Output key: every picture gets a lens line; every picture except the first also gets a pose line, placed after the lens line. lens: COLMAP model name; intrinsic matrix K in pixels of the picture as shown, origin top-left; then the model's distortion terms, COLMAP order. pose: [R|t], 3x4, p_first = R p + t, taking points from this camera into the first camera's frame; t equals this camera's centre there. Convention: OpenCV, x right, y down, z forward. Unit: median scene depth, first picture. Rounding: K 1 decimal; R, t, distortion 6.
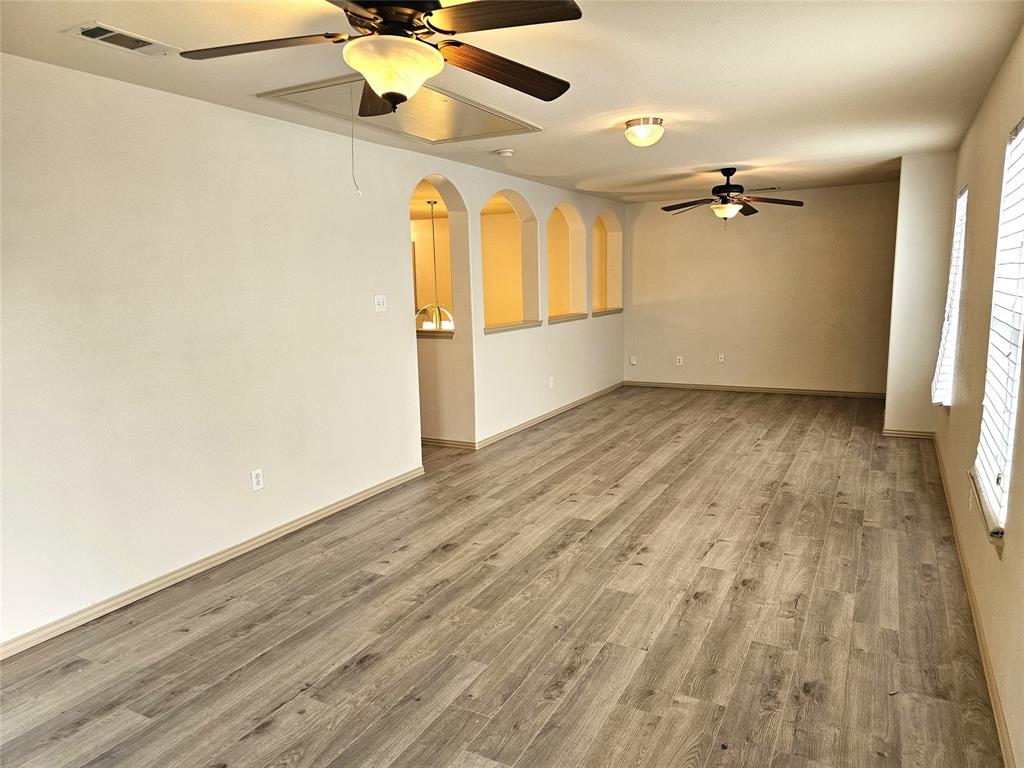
lens RADIAL K [[692.8, 0, 512.4], [0, 692.8, 385.2], [0, 0, 1]] dist [0.066068, -0.015691]
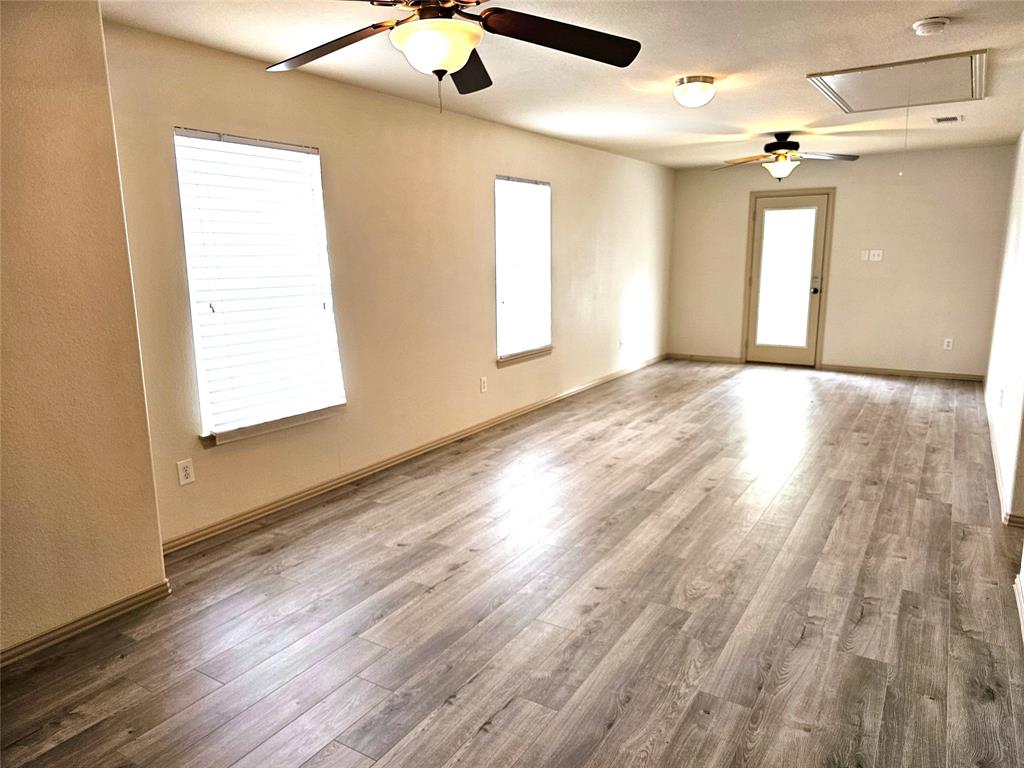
lens RADIAL K [[692.8, 0, 512.1], [0, 692.8, 377.7], [0, 0, 1]] dist [0.066068, -0.015691]
pose [[-0.997430, 0.017046, 0.069584, 0.352404], [0.039409, 0.941673, 0.334215, -0.302416], [-0.059828, 0.336098, -0.939925, 1.908590]]
